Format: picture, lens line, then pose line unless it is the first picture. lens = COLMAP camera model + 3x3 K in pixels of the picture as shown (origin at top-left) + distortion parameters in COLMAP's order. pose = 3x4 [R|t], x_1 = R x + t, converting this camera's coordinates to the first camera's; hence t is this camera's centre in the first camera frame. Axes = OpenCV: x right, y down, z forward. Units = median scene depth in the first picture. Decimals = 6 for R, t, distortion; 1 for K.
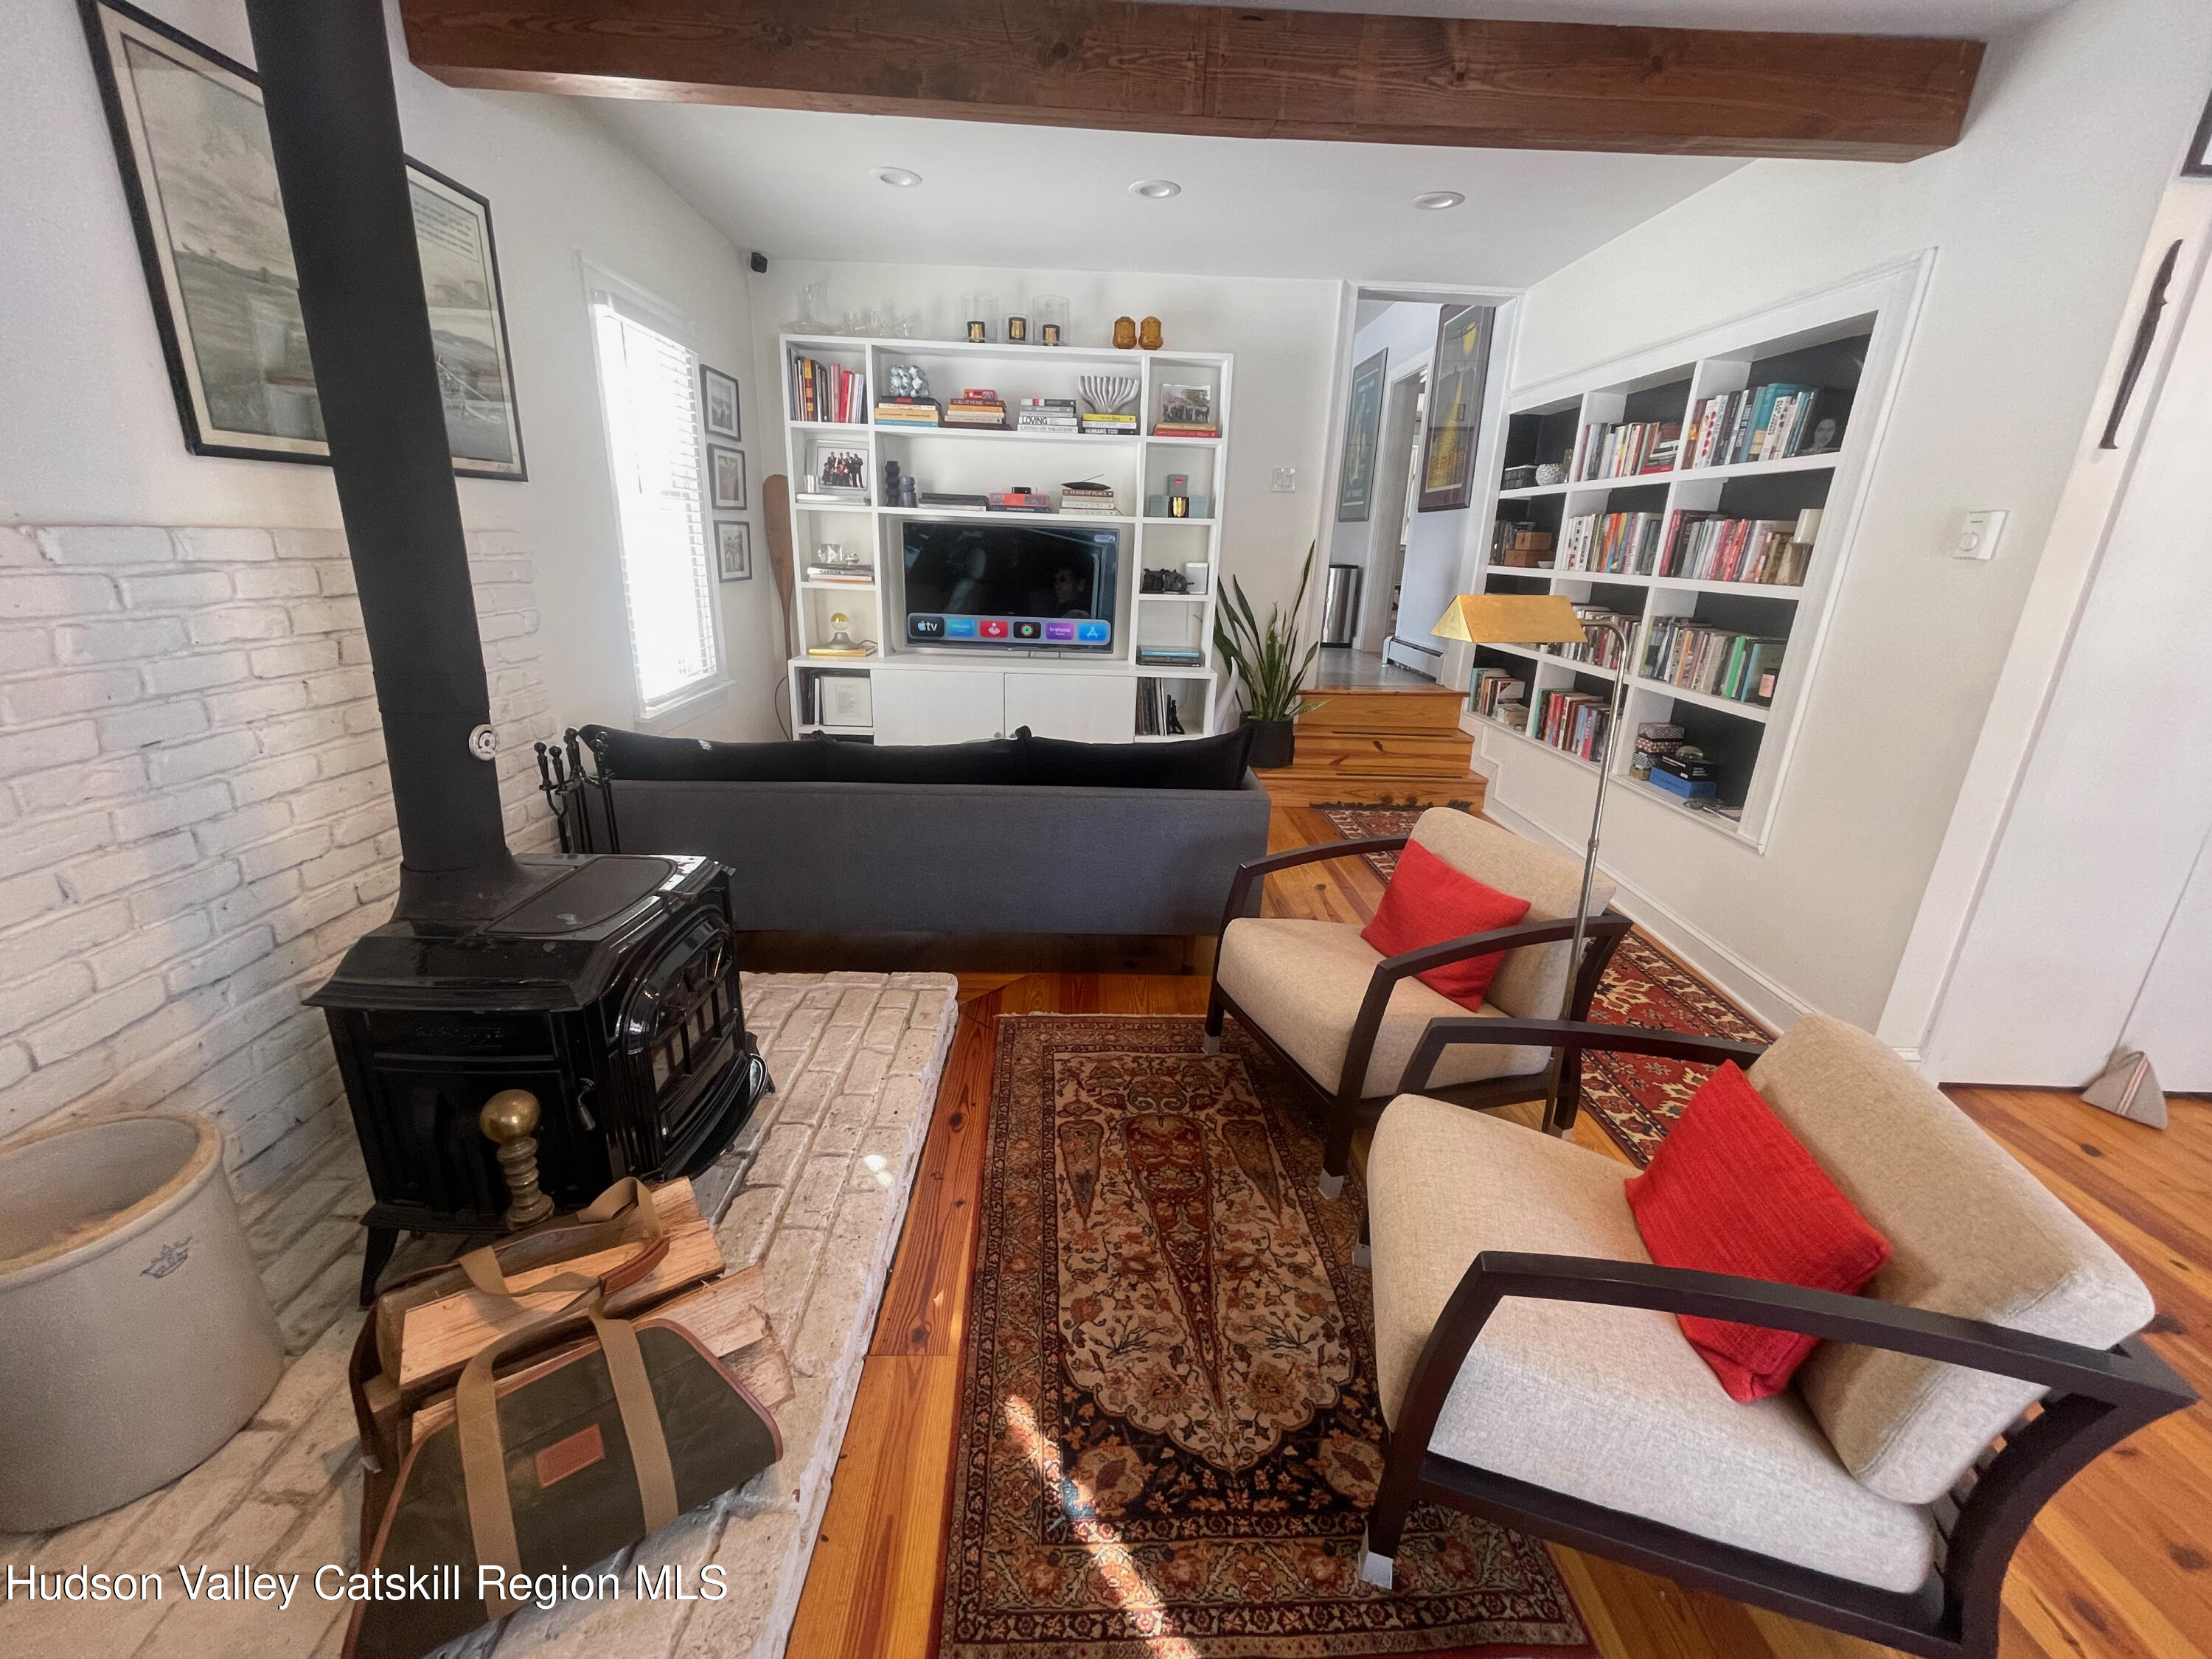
lens RADIAL K [[898.0, 0, 1094.0], [0, 898.0, 823.9], [0, 0, 1]] dist [-0.003702, 0.000074]
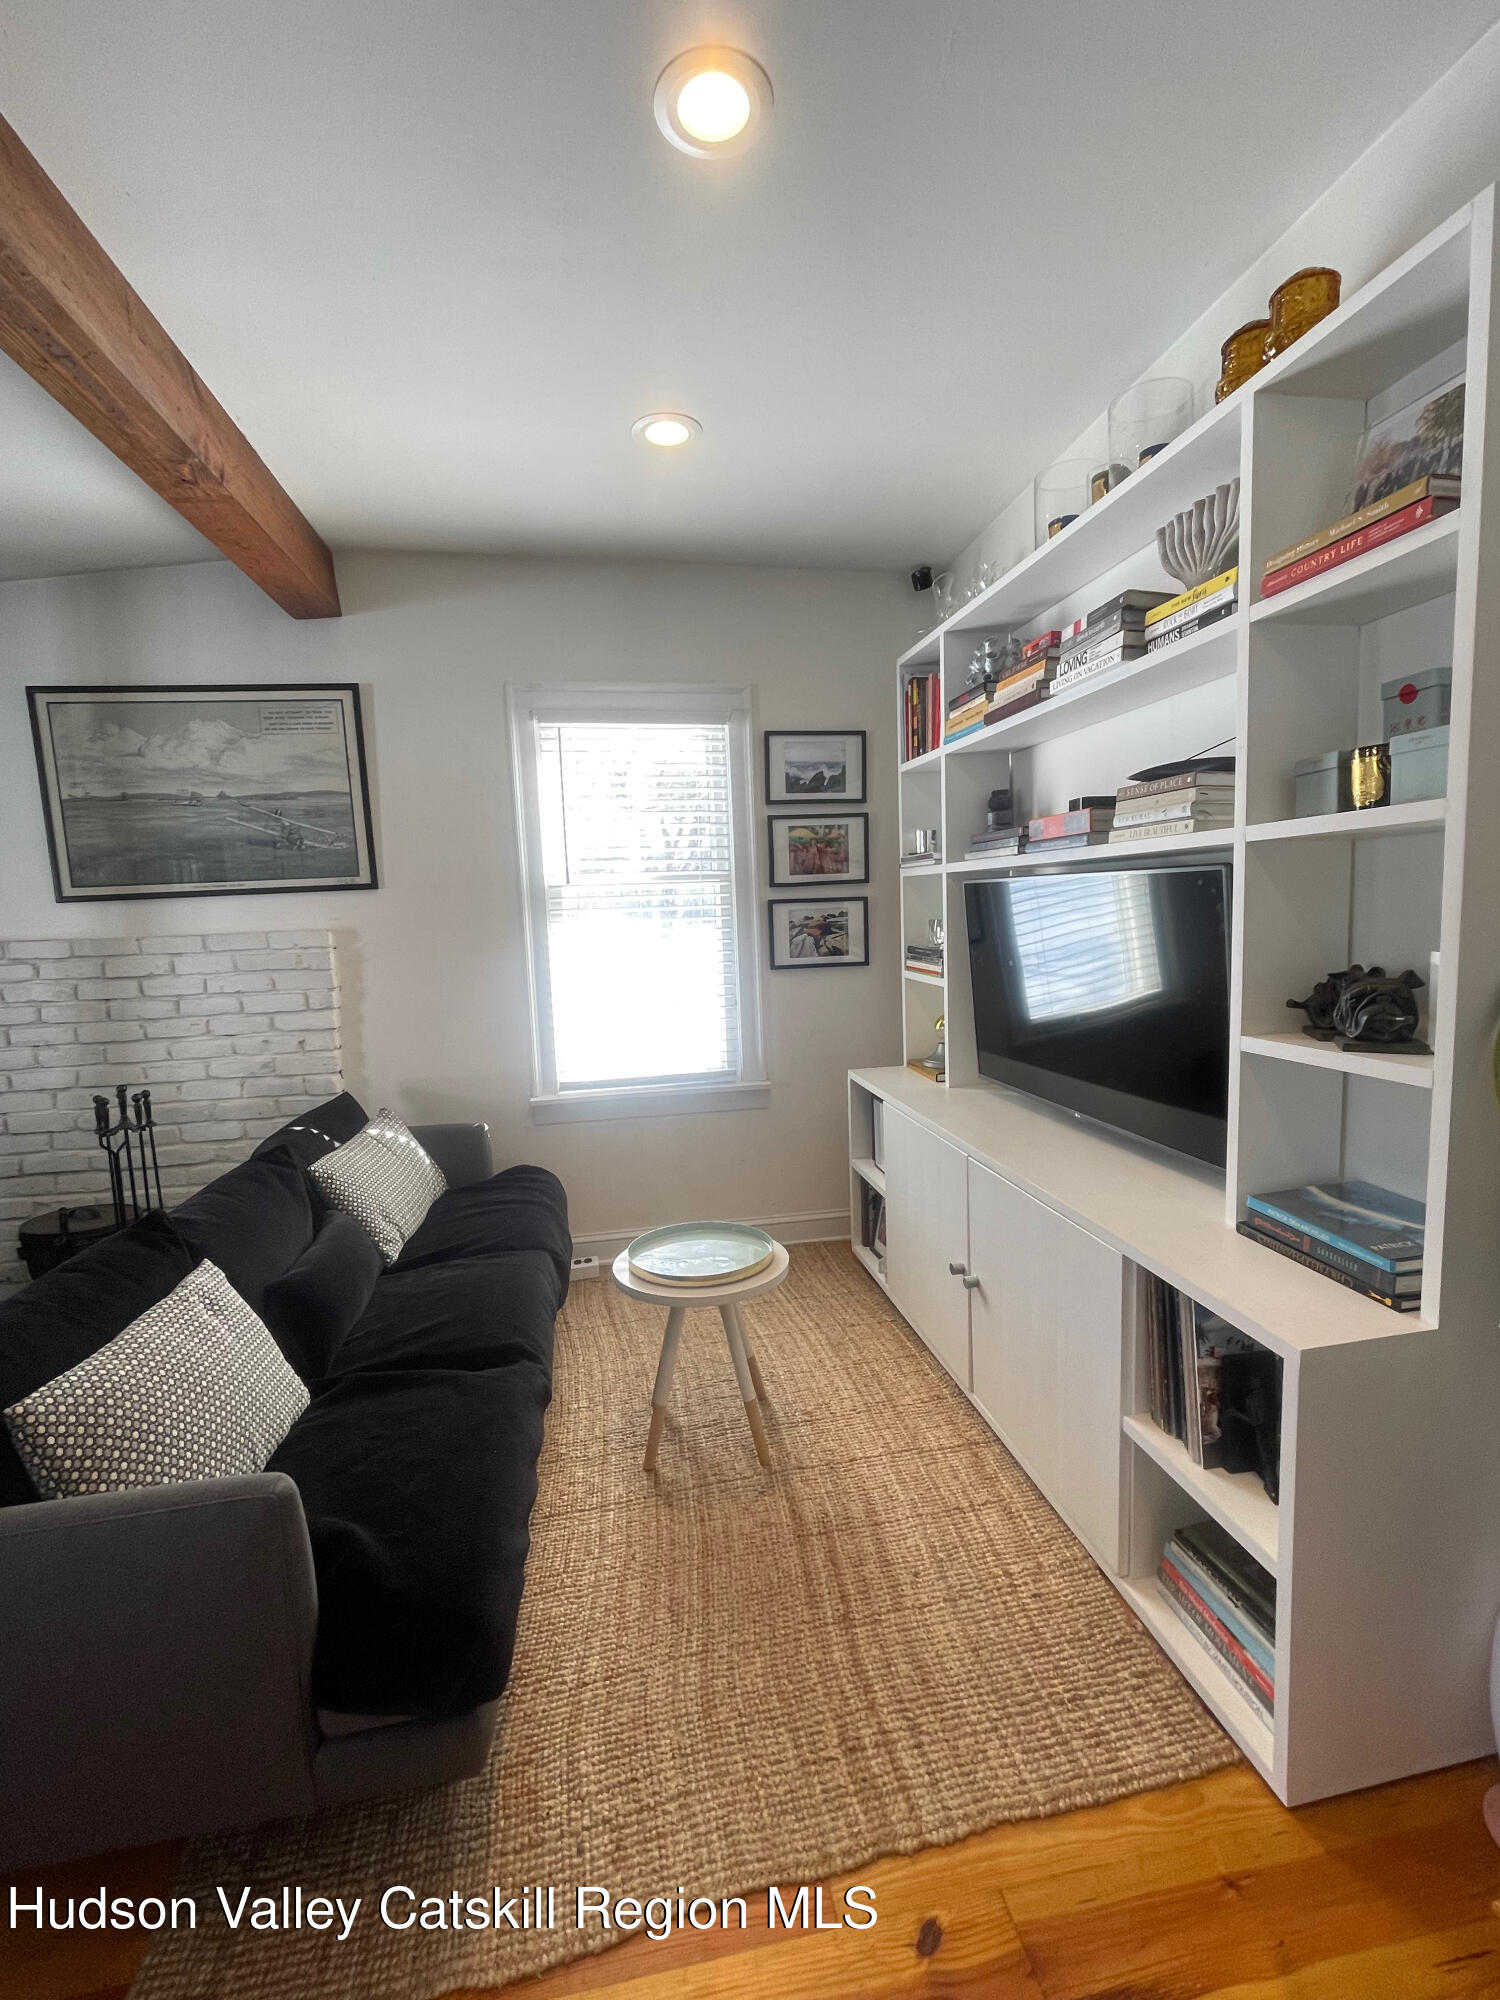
lens RADIAL K [[894.8, 0, 750.0], [0, 894.8, 1000.0], [0, 0, 1]] dist [-0.003349, -0.000108]
pose [[0.154895, 0.063338, -0.985898, 0.951689], [-0.259822, 0.965424, 0.021202, -0.572905], [0.953153, 0.252874, 0.165996, 1.919088]]
